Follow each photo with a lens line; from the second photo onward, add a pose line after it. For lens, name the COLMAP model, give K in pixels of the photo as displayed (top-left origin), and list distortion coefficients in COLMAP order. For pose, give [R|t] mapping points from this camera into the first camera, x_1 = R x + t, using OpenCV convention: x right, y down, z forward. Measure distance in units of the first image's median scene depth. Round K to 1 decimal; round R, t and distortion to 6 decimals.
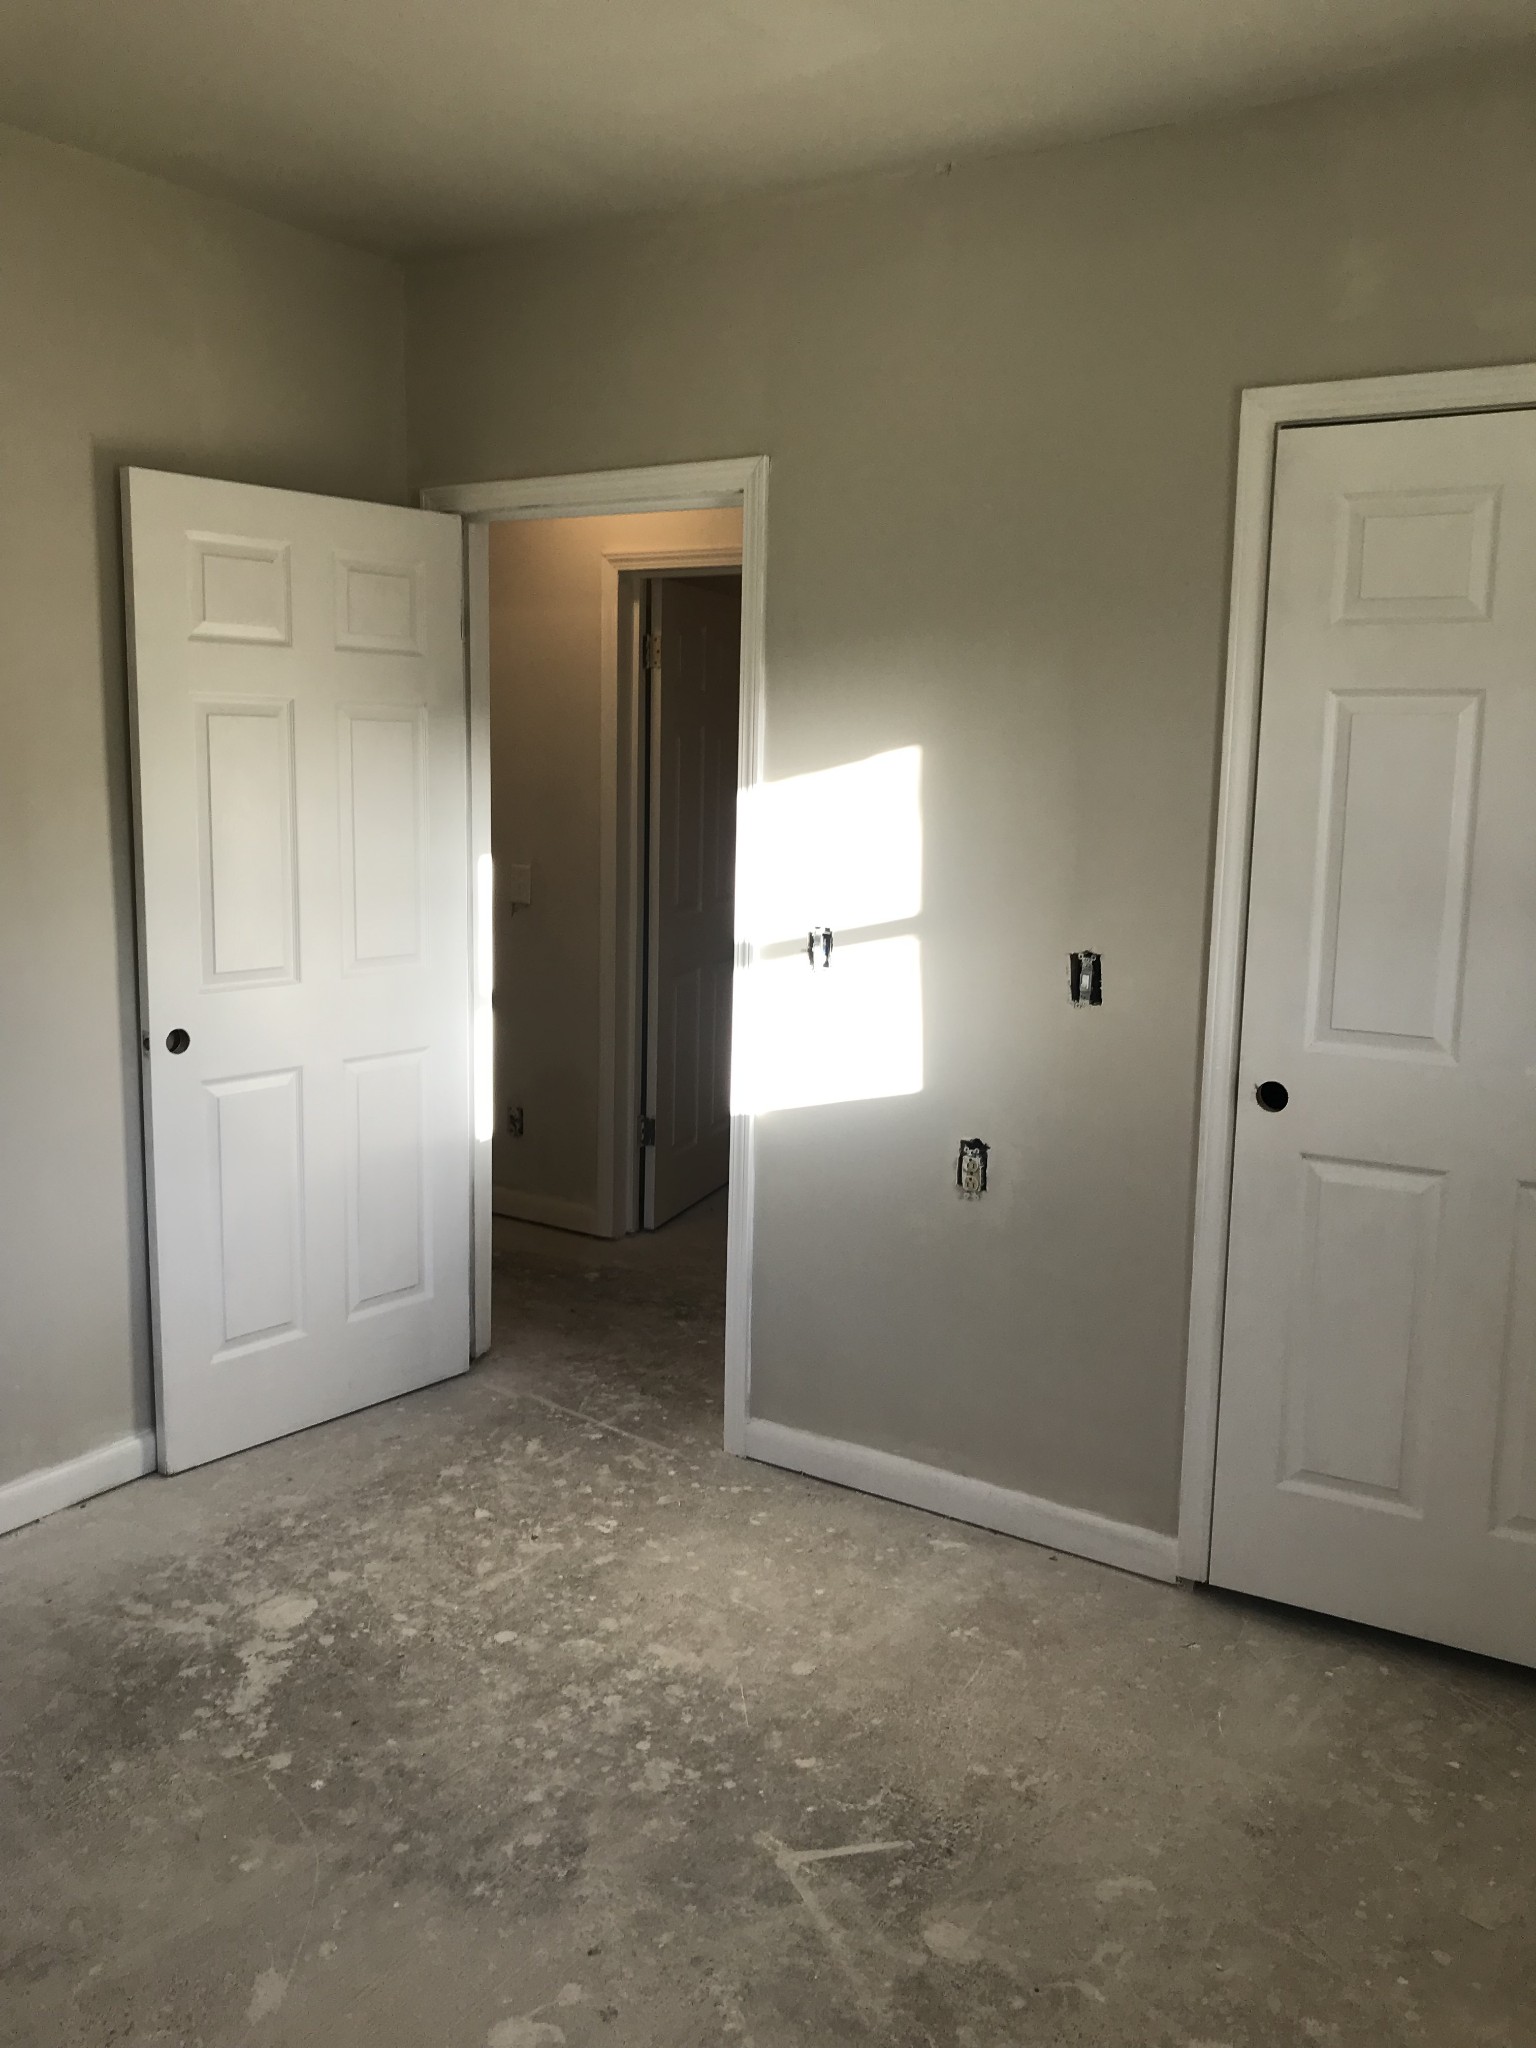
lens RADIAL K [[1639.9, 0, 768.0], [0, 1639.9, 1024.0], [0, 0, 1]] dist [-0.014765, -0.002993]
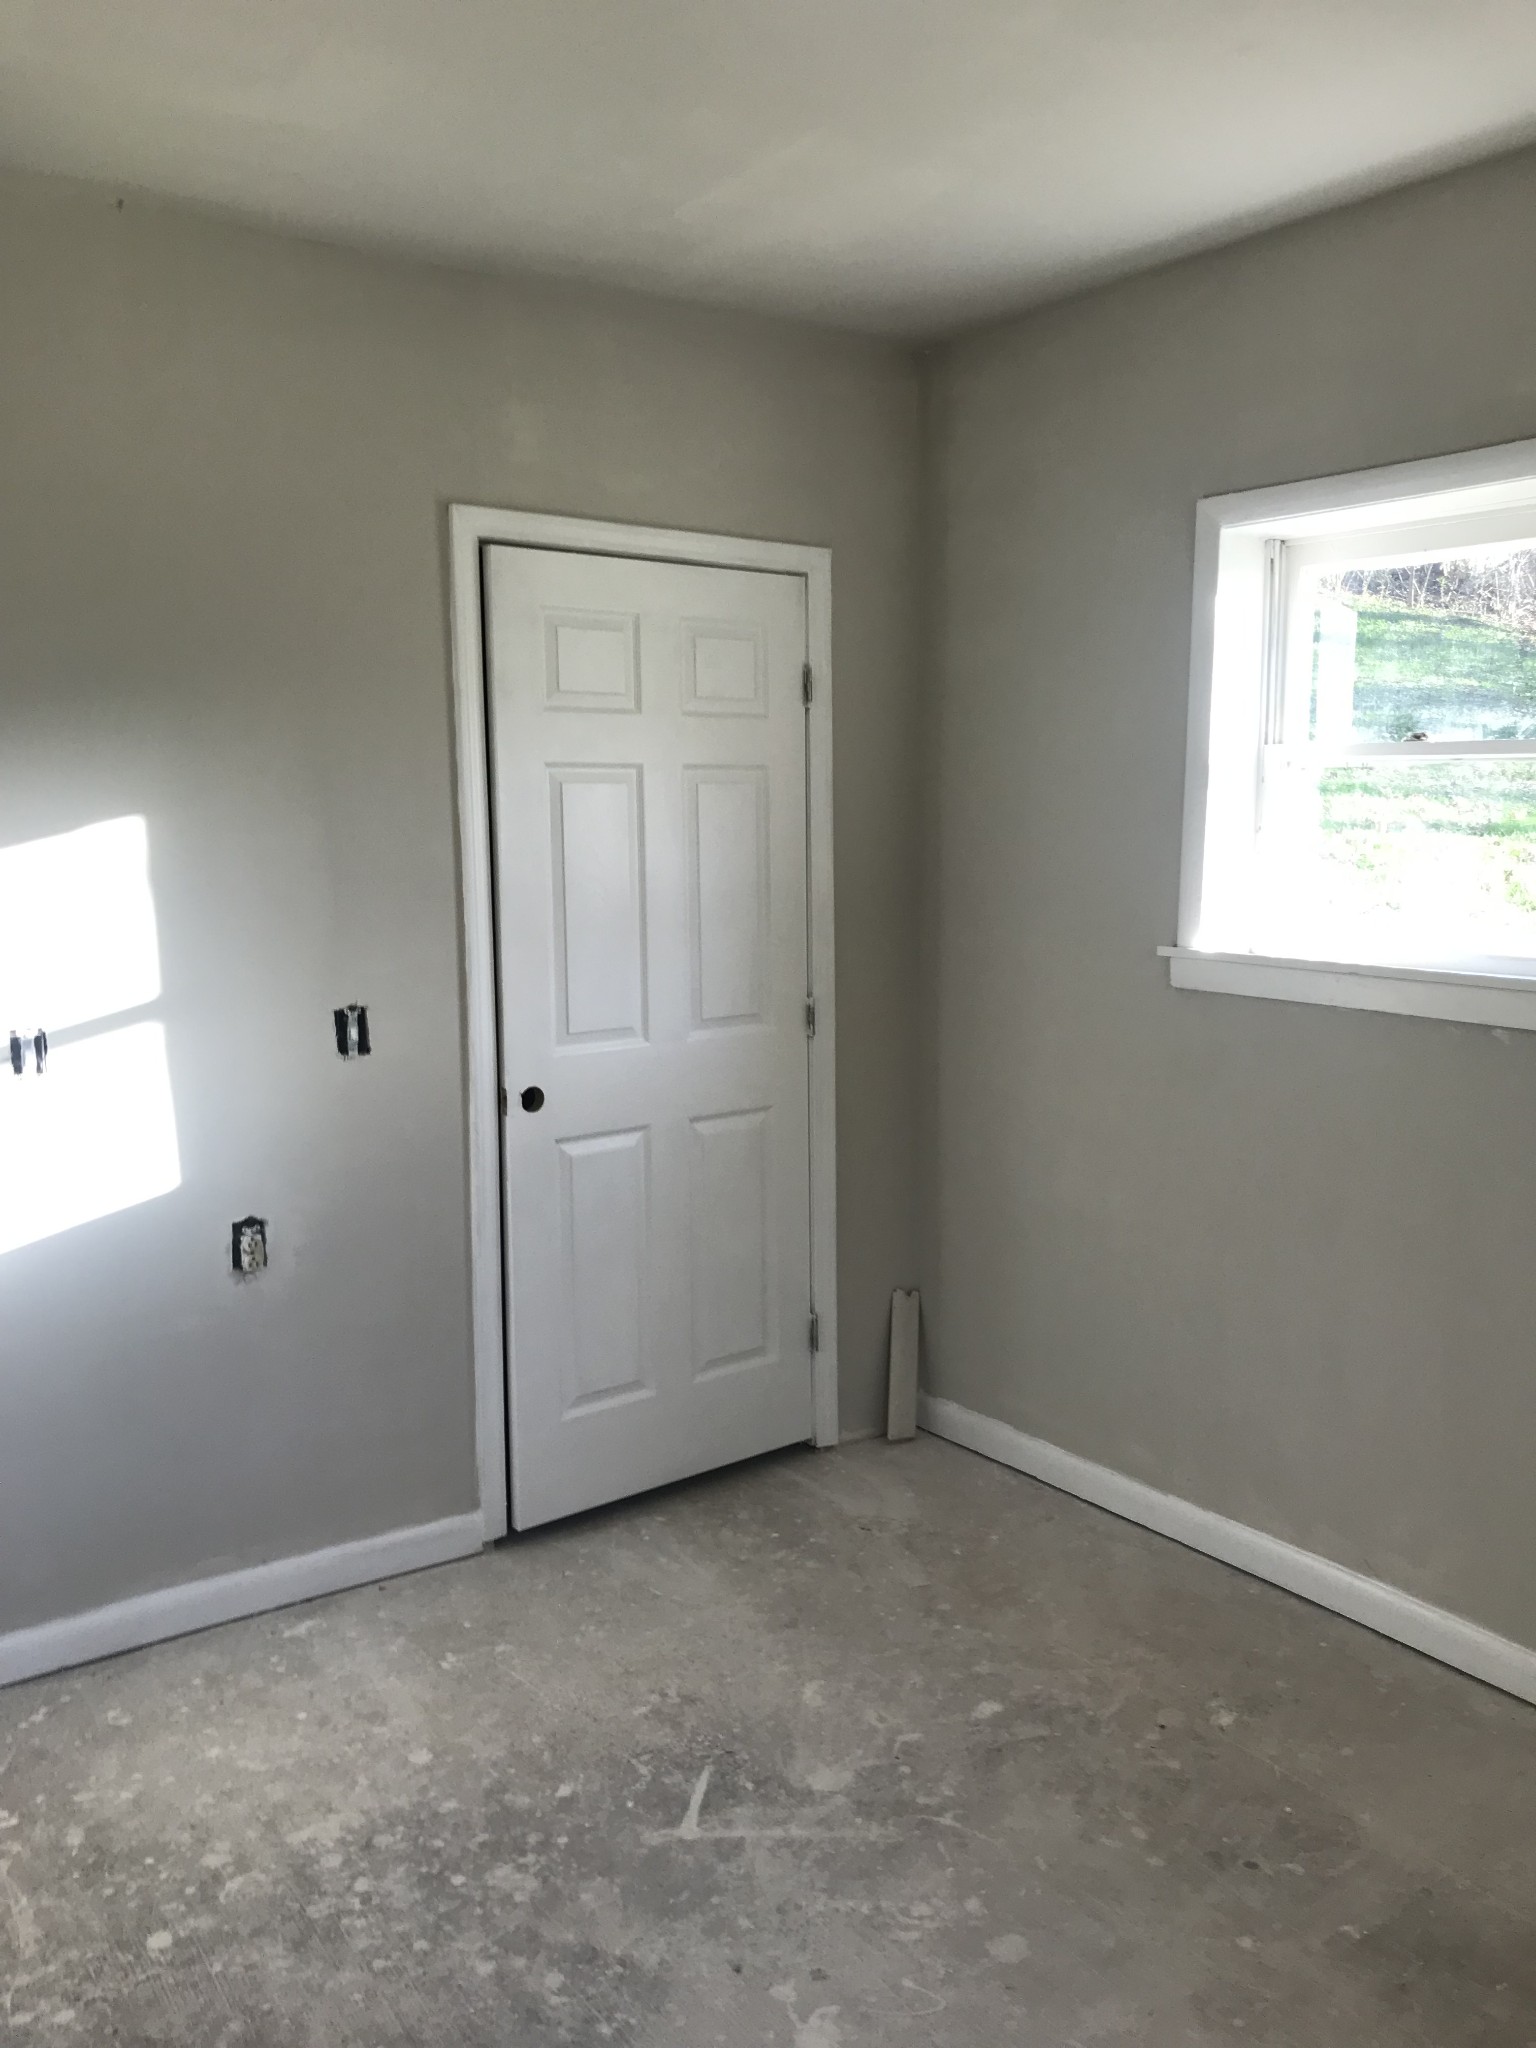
lens RADIAL K [[1639.9, 0, 768.0], [0, 1639.9, 1024.0], [0, 0, 1]] dist [-0.014765, -0.002993]
pose [[0.378327, -0.144343, 0.914349, -0.716468], [0.167046, 0.982197, 0.085935, -0.084146], [-0.910475, 0.120226, 0.395704, 0.365514]]
